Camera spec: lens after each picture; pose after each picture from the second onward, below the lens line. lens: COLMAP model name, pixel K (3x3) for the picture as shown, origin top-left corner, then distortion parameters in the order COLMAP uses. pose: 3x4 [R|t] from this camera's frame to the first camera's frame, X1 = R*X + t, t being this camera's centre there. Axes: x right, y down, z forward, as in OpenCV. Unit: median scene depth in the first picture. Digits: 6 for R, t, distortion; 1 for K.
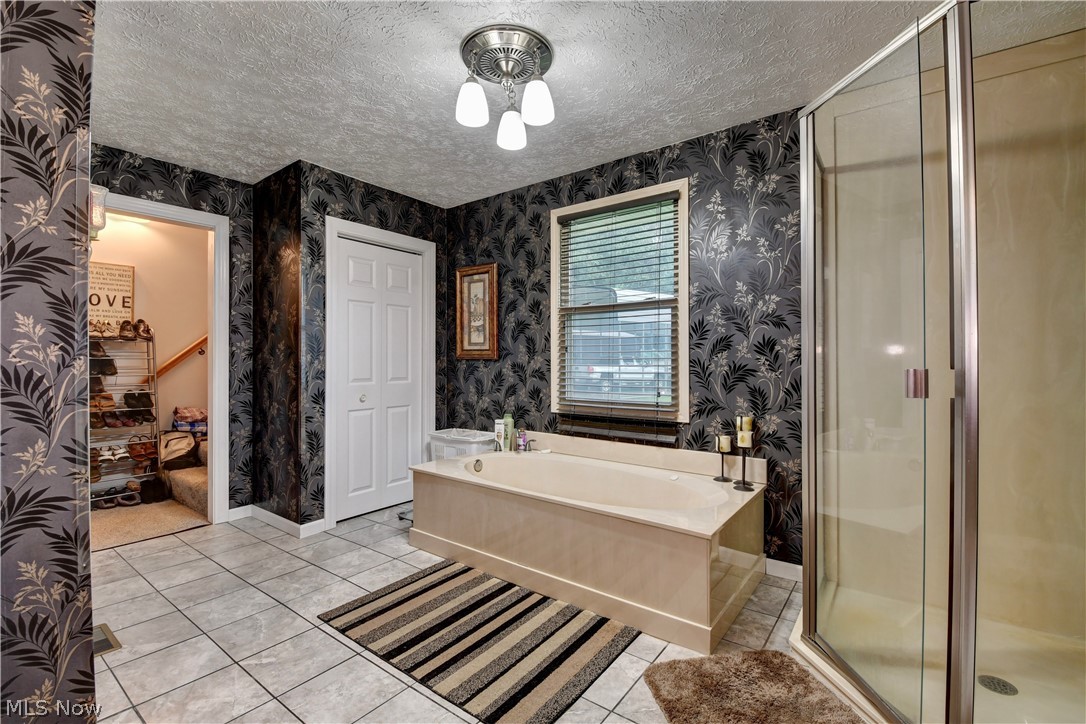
lens RADIAL K [[479.7, 0, 546.7], [0, 479.7, 361.7], [0, 0, 1]] dist [-0.005110, -0.008902]
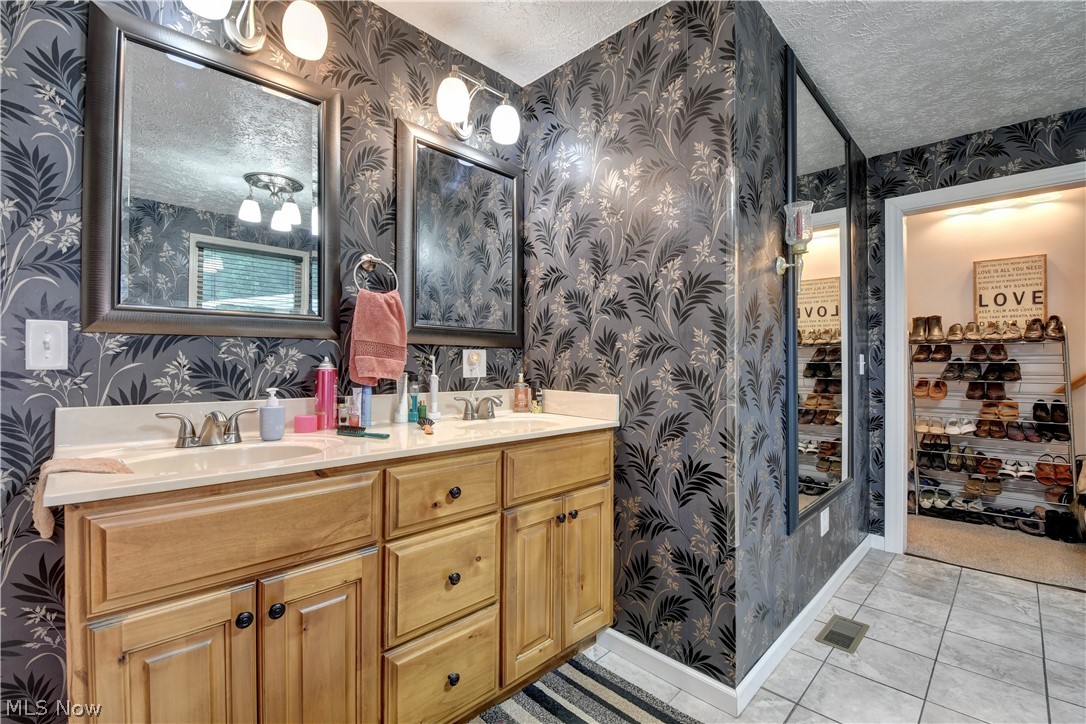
lens RADIAL K [[479.7, 0, 547.8], [0, 479.7, 359.7], [0, 0, 1]] dist [-0.005110, -0.008902]
pose [[-0.145896, -0.007659, -0.989270, 0.272495], [-0.007730, 0.999948, -0.006602, 0.000700], [0.989270, 0.006684, -0.145948, 0.741879]]
